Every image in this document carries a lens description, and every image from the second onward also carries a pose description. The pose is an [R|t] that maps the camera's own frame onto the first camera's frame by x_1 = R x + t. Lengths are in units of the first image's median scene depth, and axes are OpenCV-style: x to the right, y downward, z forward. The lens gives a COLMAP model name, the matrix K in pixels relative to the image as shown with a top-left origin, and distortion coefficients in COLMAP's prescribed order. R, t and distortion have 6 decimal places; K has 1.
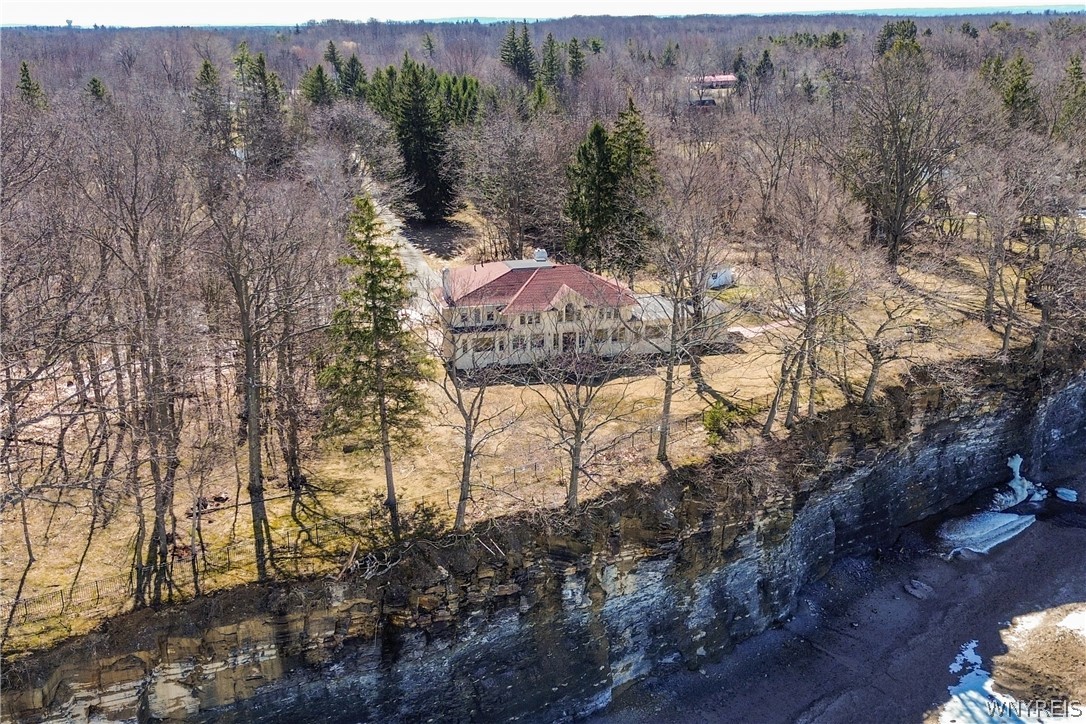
lens RADIAL K [[760.9, 0, 543.0], [0, 760.9, 362.0], [0, 0, 1]] dist [0.003651, -0.031518]
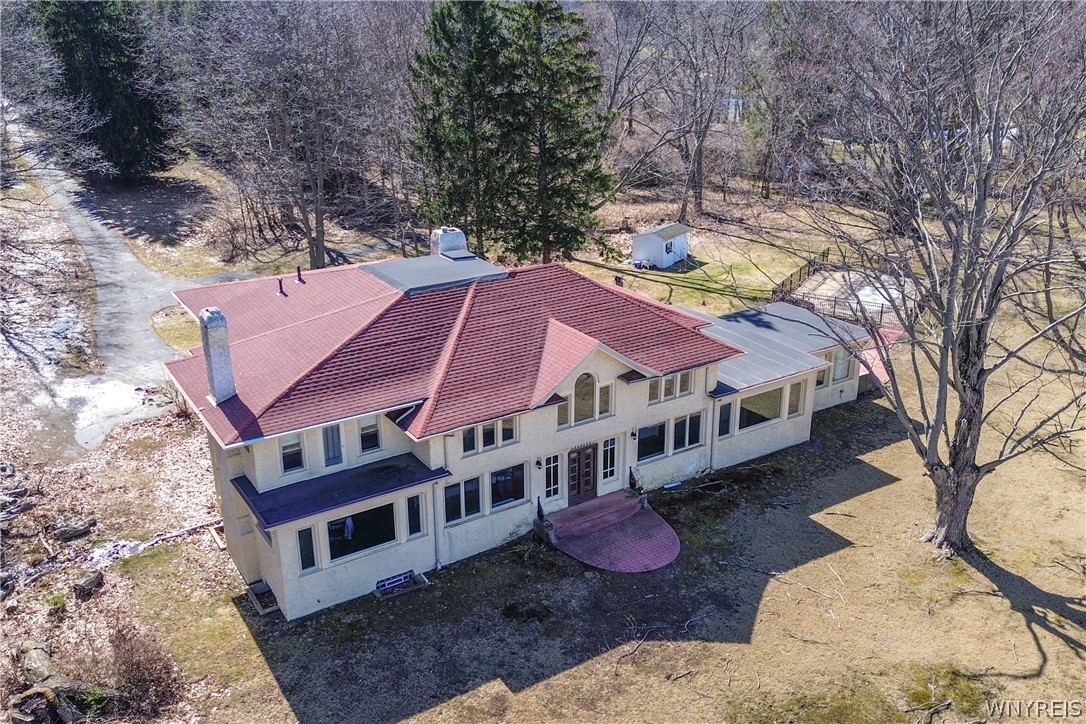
lens RADIAL K [[760.9, 0, 543.0], [0, 760.9, 362.0], [0, 0, 1]] dist [0.003651, -0.031518]
pose [[0.939993, -0.117624, 0.320277, -0.058759], [0.098581, 0.992291, 0.075097, -0.064796], [-0.326642, -0.039018, 0.944343, 0.379991]]
